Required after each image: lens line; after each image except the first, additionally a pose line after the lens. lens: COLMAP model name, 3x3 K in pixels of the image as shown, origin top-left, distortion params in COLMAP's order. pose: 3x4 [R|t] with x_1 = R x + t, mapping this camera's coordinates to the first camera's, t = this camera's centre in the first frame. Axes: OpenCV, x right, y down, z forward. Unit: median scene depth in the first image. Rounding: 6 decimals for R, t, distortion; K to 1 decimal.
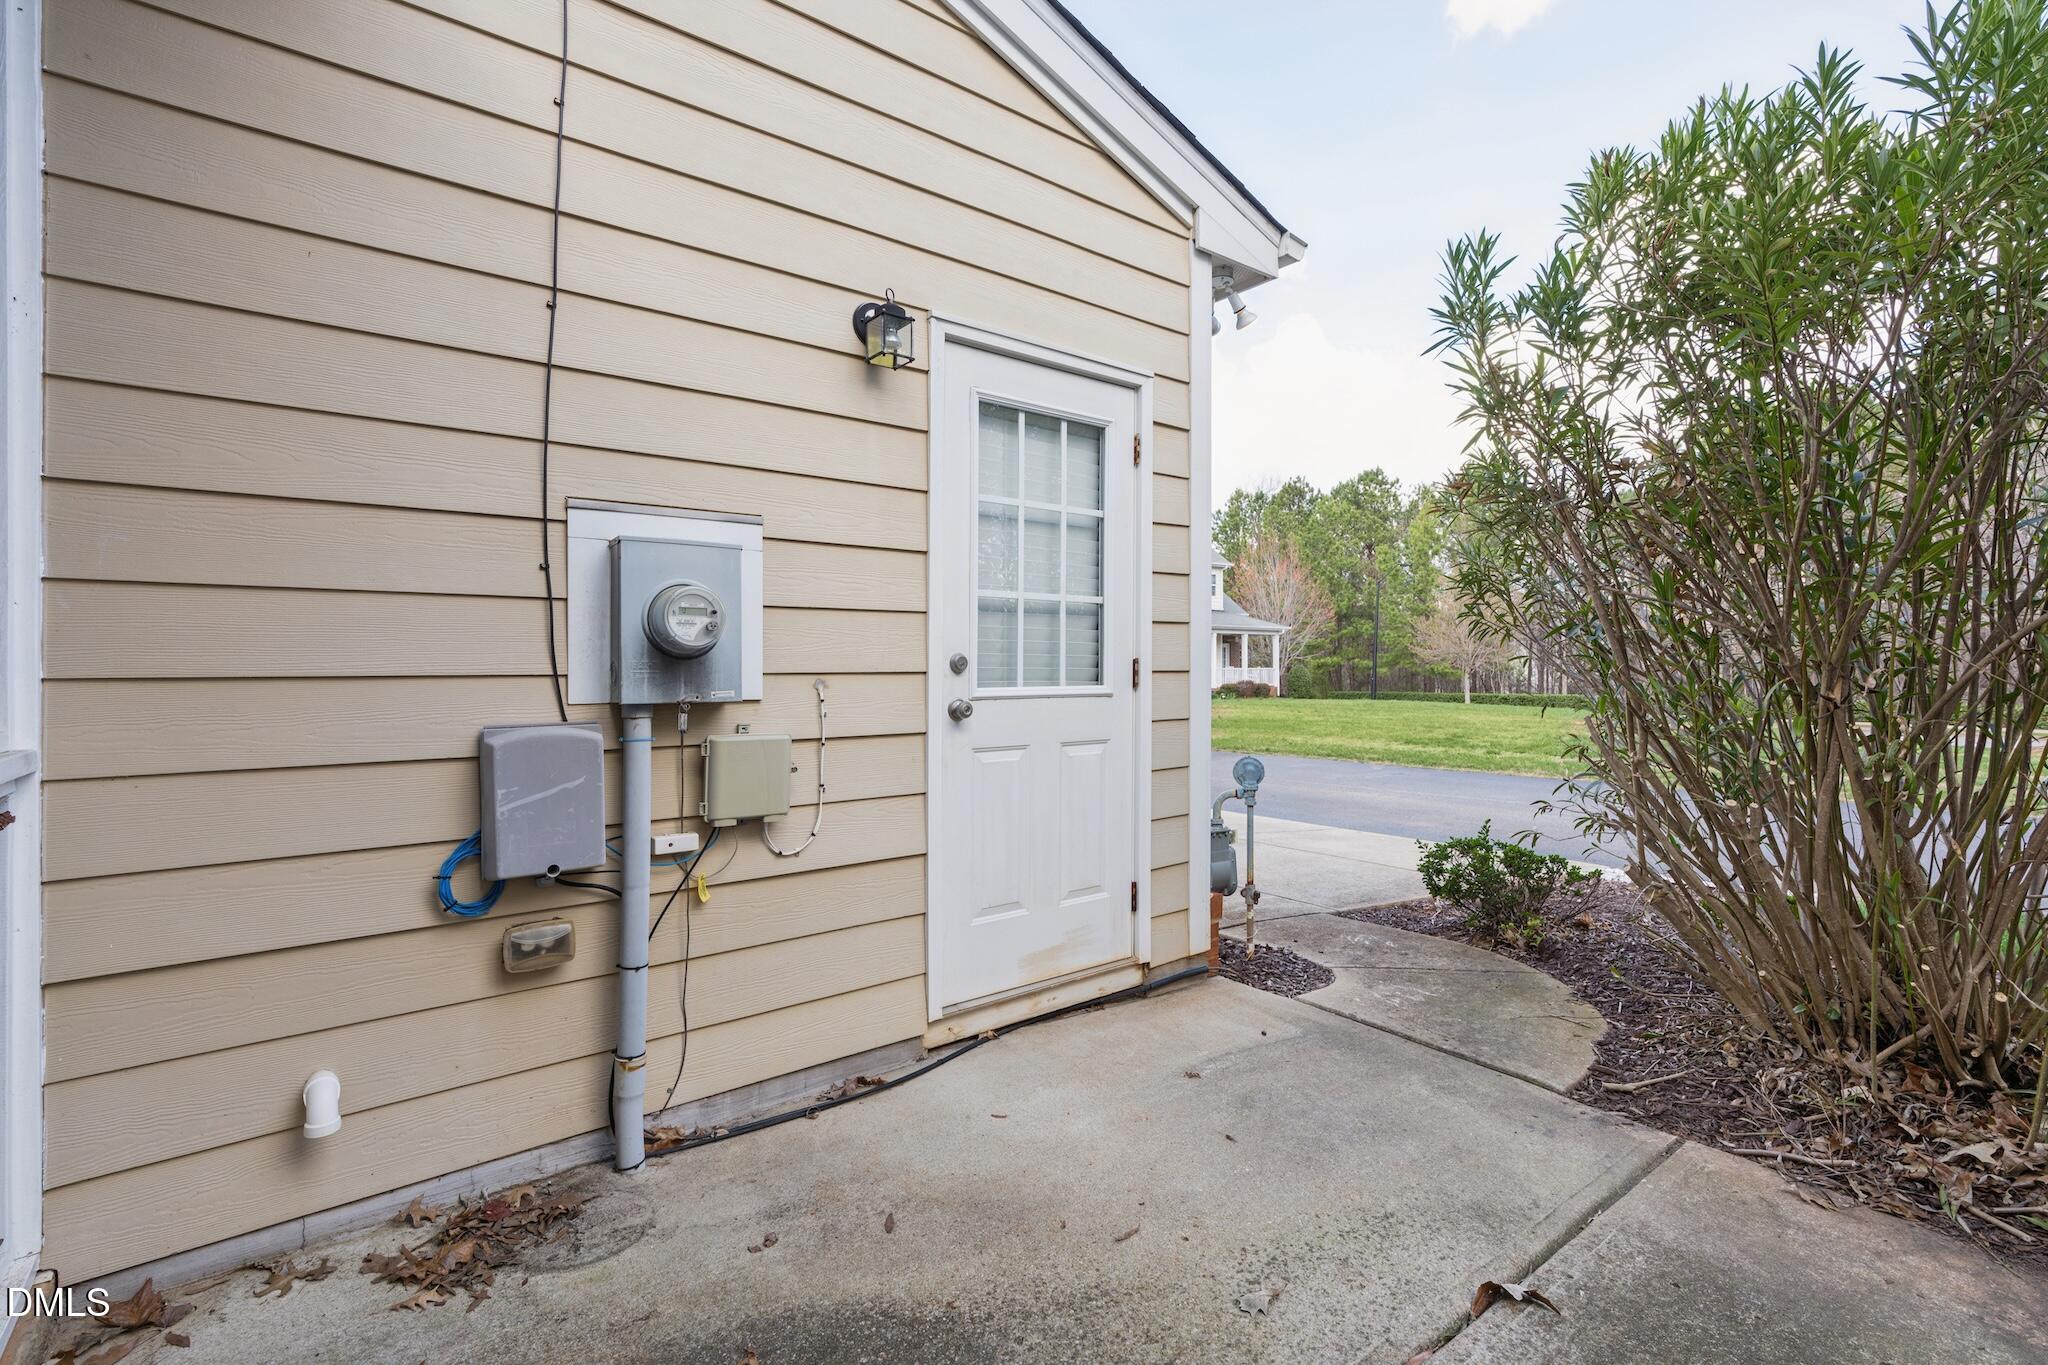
lens RADIAL K [[919.5, 0, 1024.2], [0, 919.5, 677.7], [0, 0, 1]] dist [-0.011965, 0.003111]
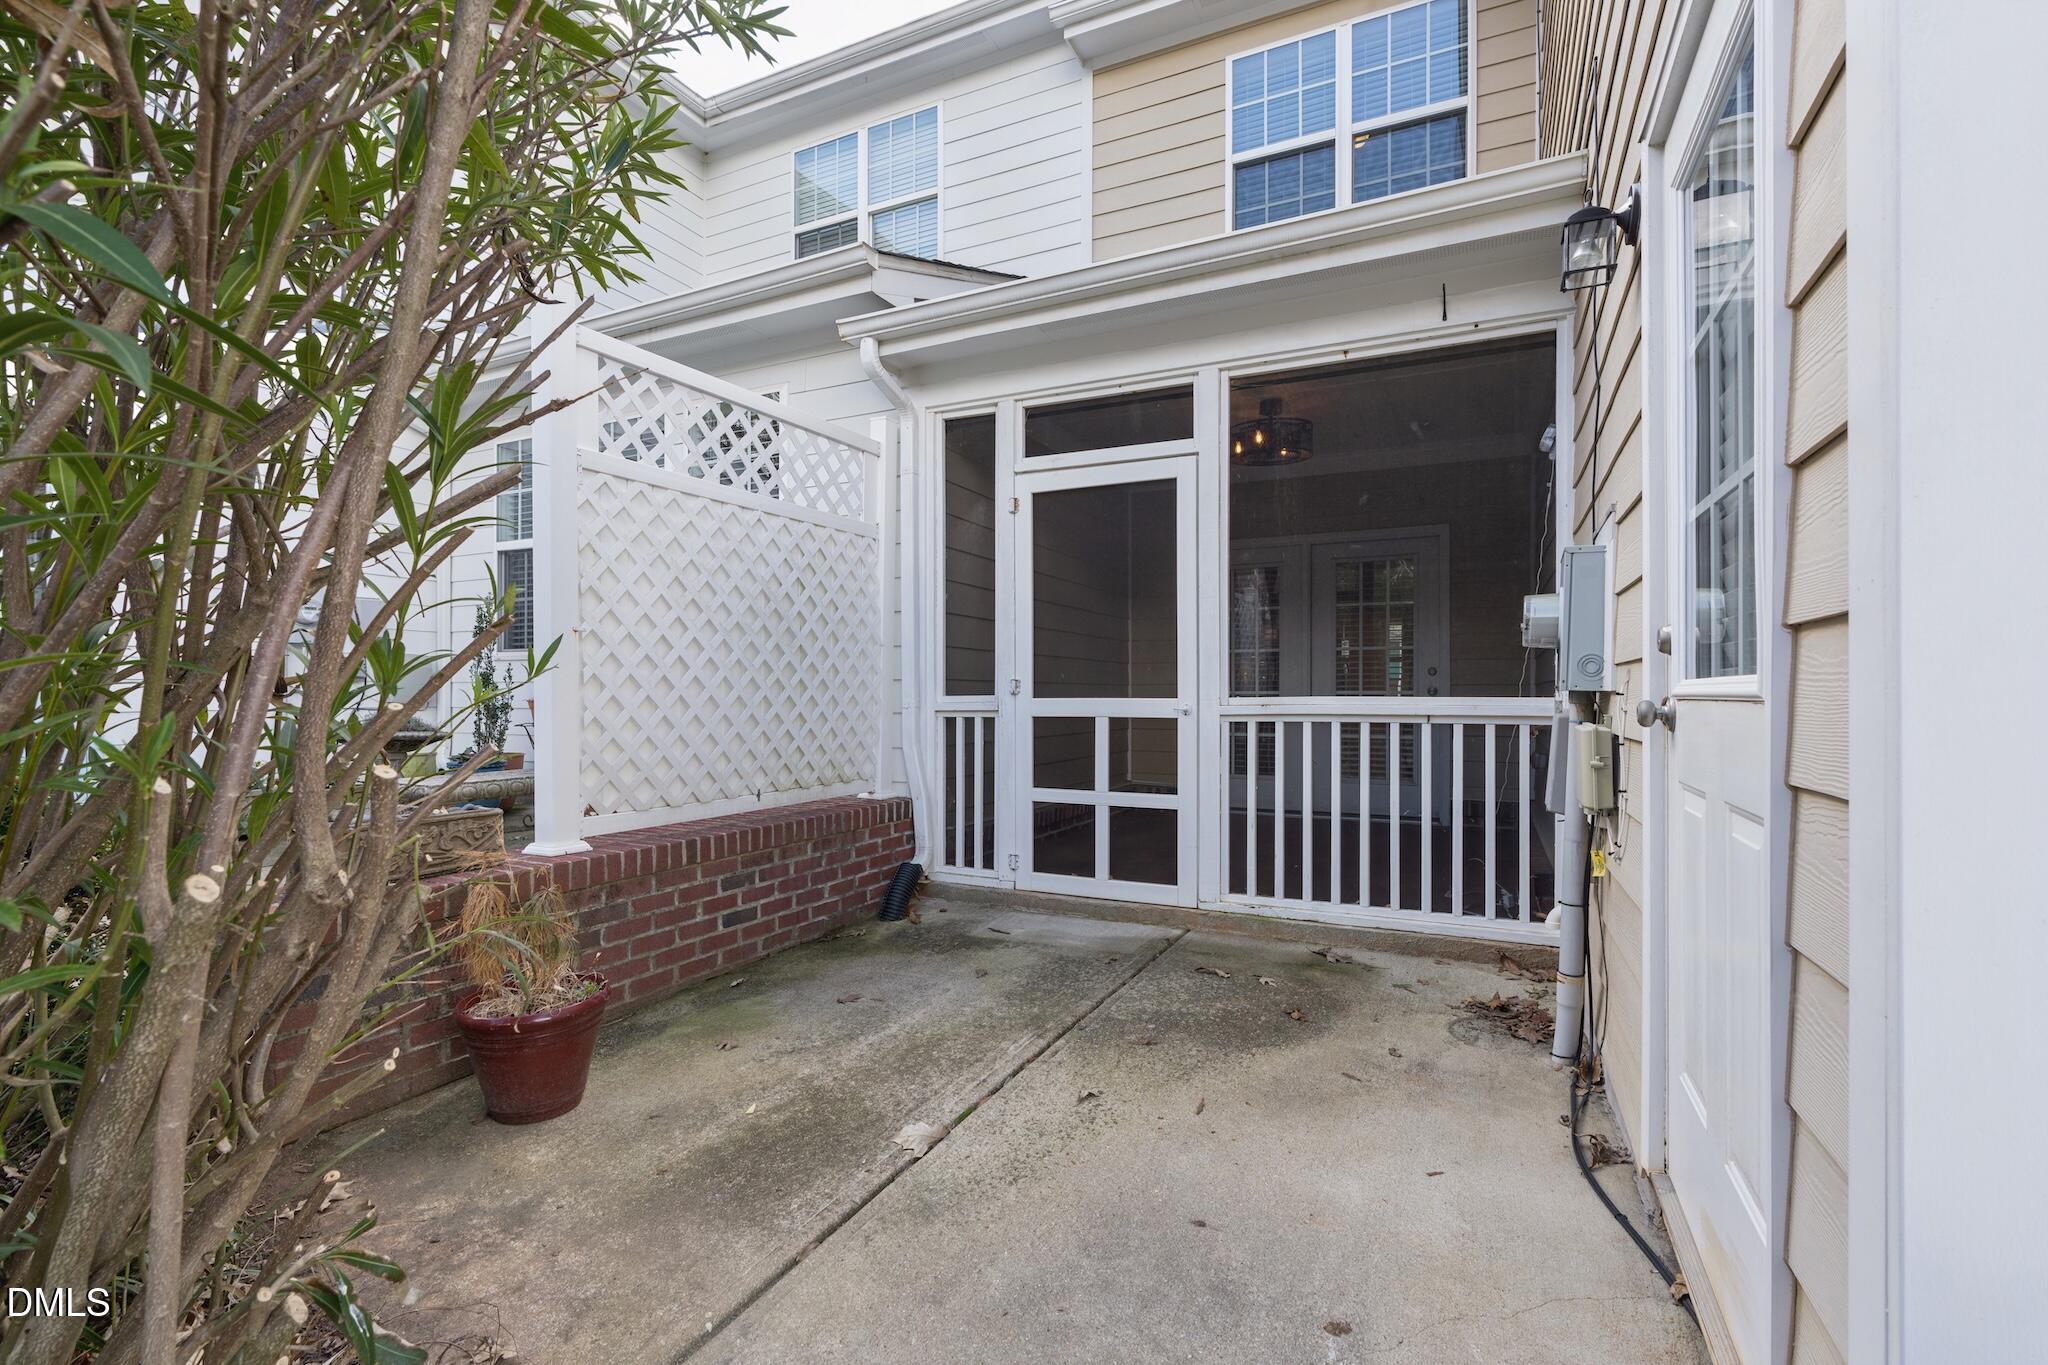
lens RADIAL K [[919.5, 0, 1026.6], [0, 919.5, 684.1], [0, 0, 1]] dist [-0.011965, 0.003111]
pose [[-0.900379, -0.005768, -0.435067, 0.830960], [-0.008200, 0.999959, 0.003712, 0.021742], [0.435028, 0.006910, -0.900390, 1.917978]]
